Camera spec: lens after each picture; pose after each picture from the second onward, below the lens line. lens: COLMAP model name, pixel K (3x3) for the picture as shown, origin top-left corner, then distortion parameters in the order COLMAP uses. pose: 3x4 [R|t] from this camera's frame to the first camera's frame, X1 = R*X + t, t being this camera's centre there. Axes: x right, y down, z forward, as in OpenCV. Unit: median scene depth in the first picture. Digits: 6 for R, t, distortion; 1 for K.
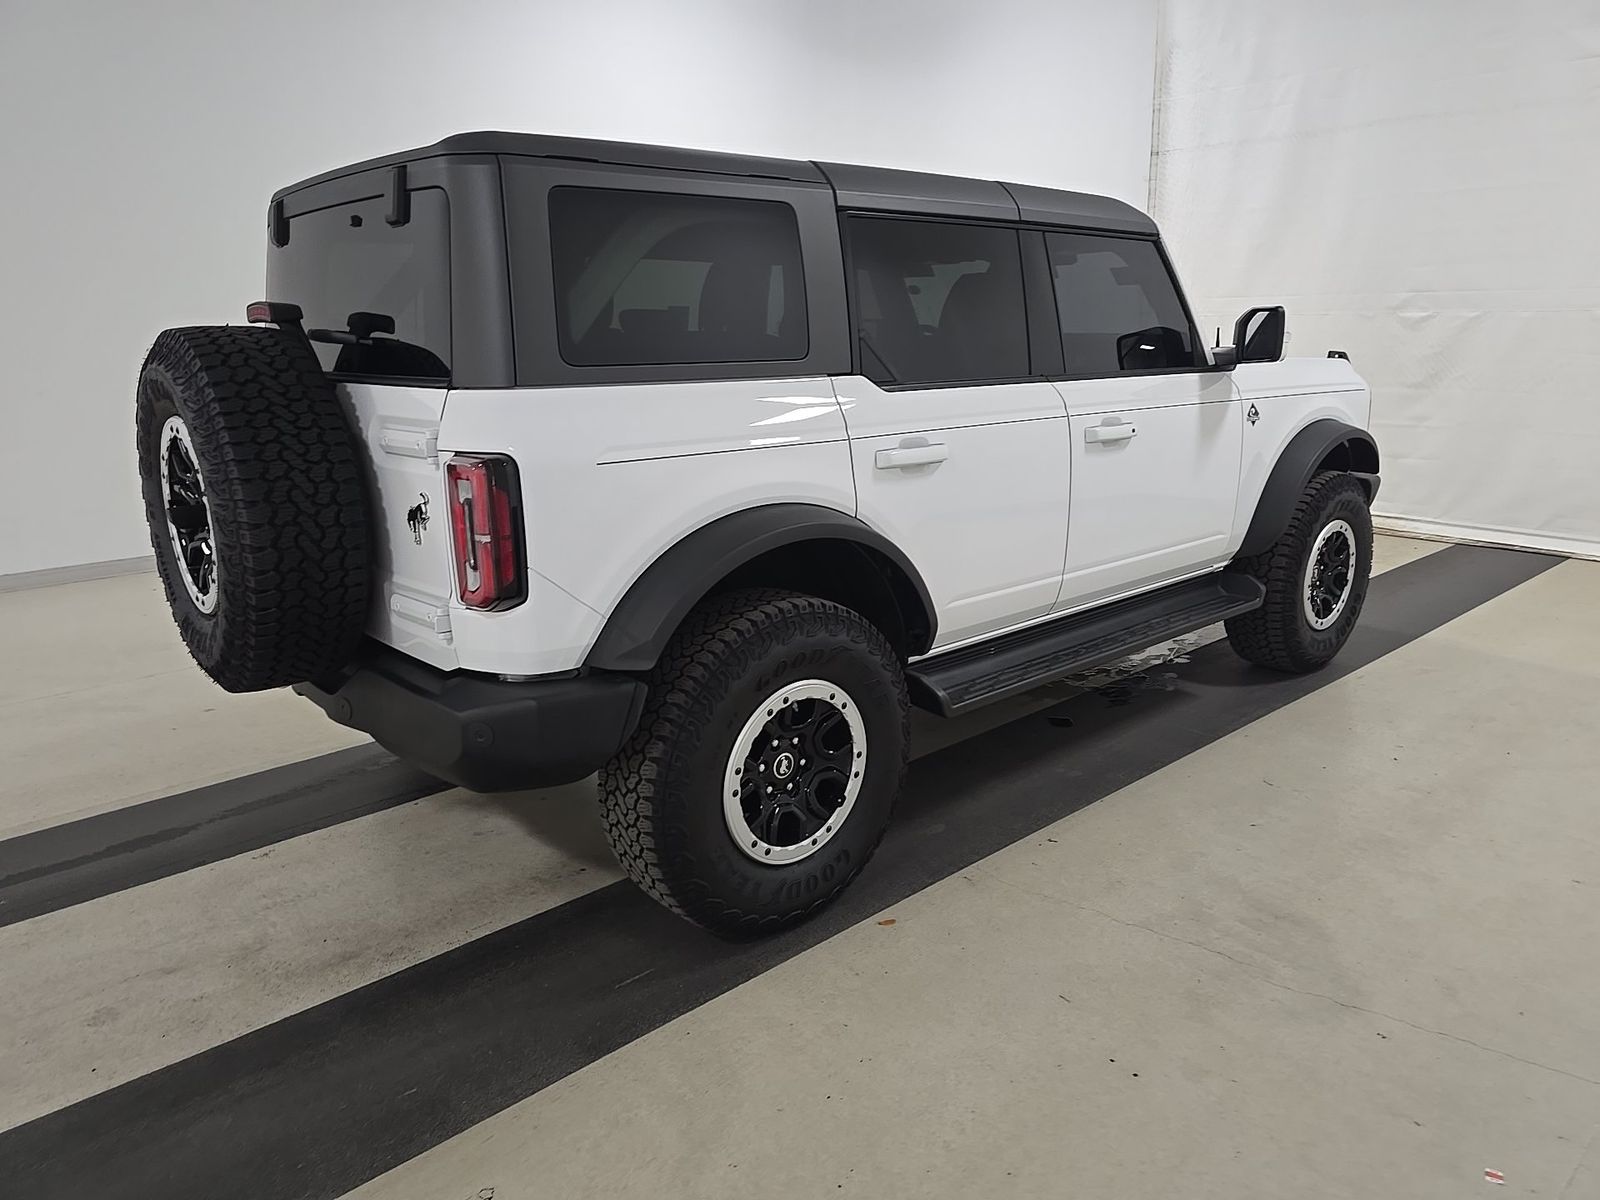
lens RADIAL K [[1127.2, 0, 794.7], [0, 1127.2, 608.2], [0, 0, 1]] dist [-0.023027, -0.000095]
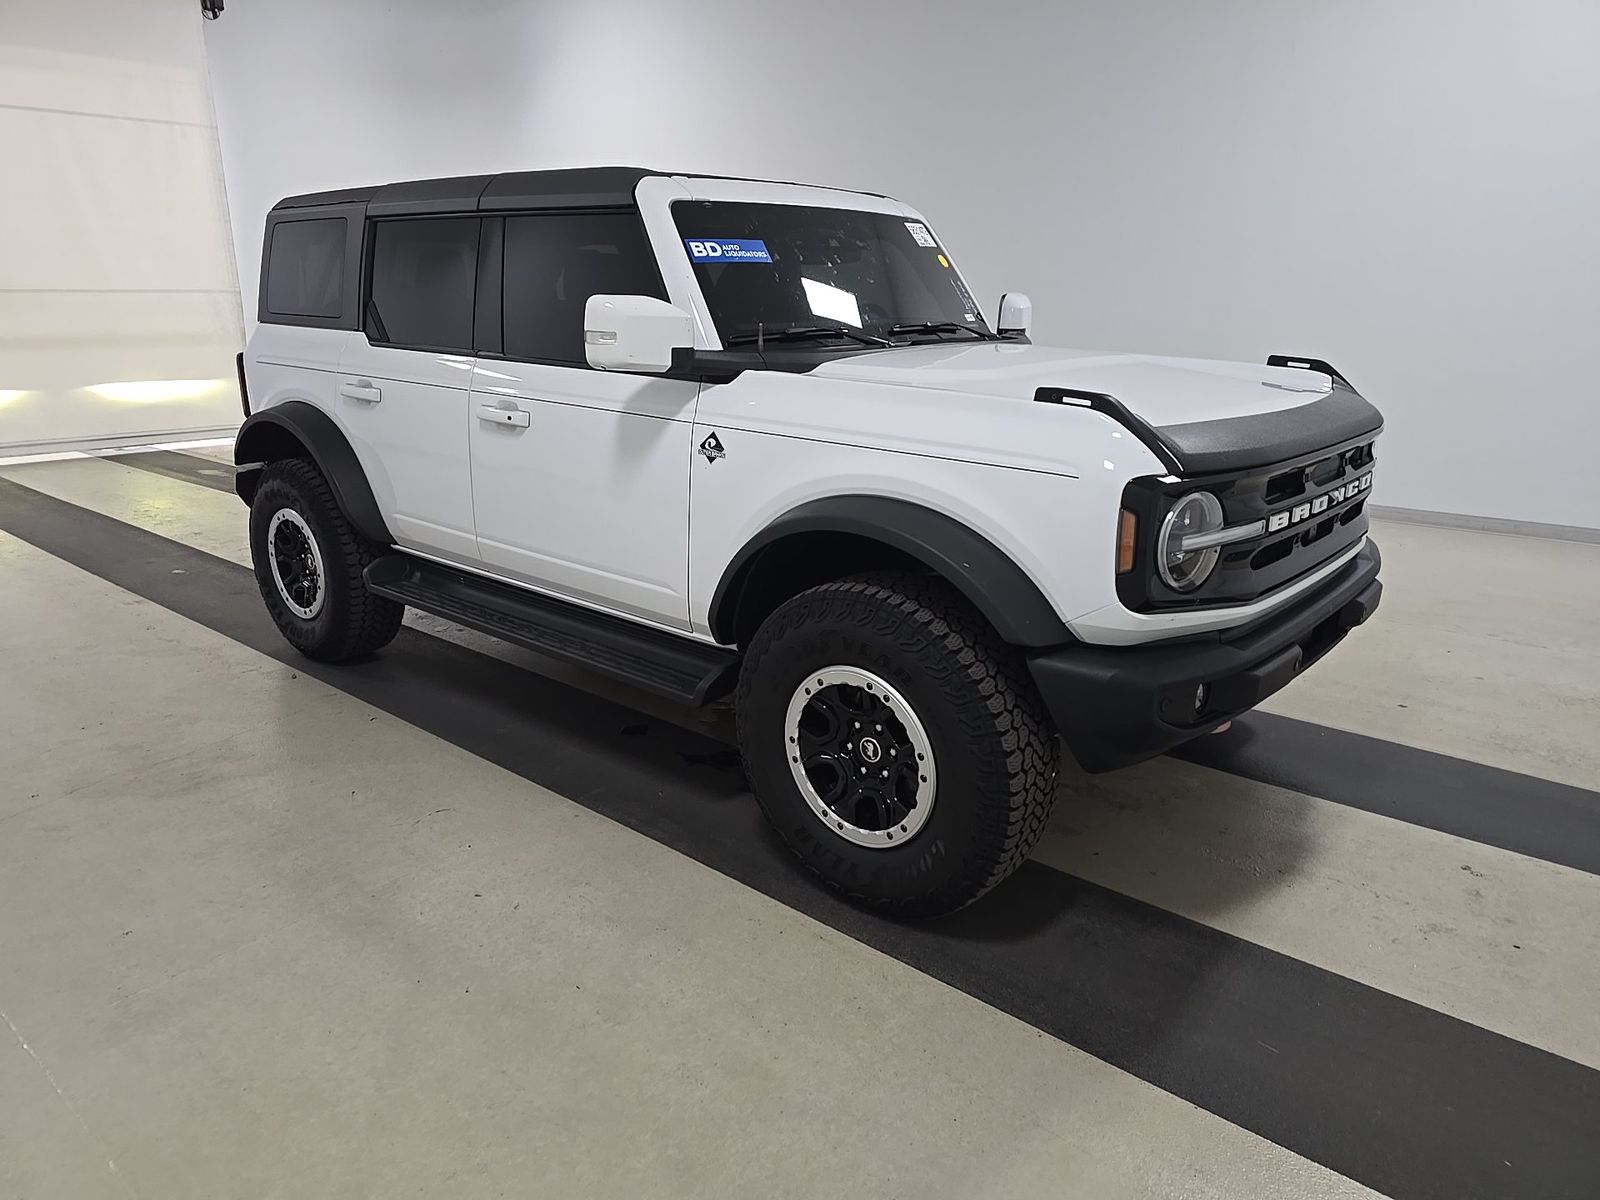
lens RADIAL K [[1127.2, 0, 794.7], [0, 1127.2, 608.2], [0, 0, 1]] dist [-0.023027, -0.000095]
pose [[0.122562, 0.298961, -0.946362, 1.252433], [-0.256383, 0.930721, 0.260817, -0.309193], [0.958773, 0.210665, 0.190720, 1.038326]]
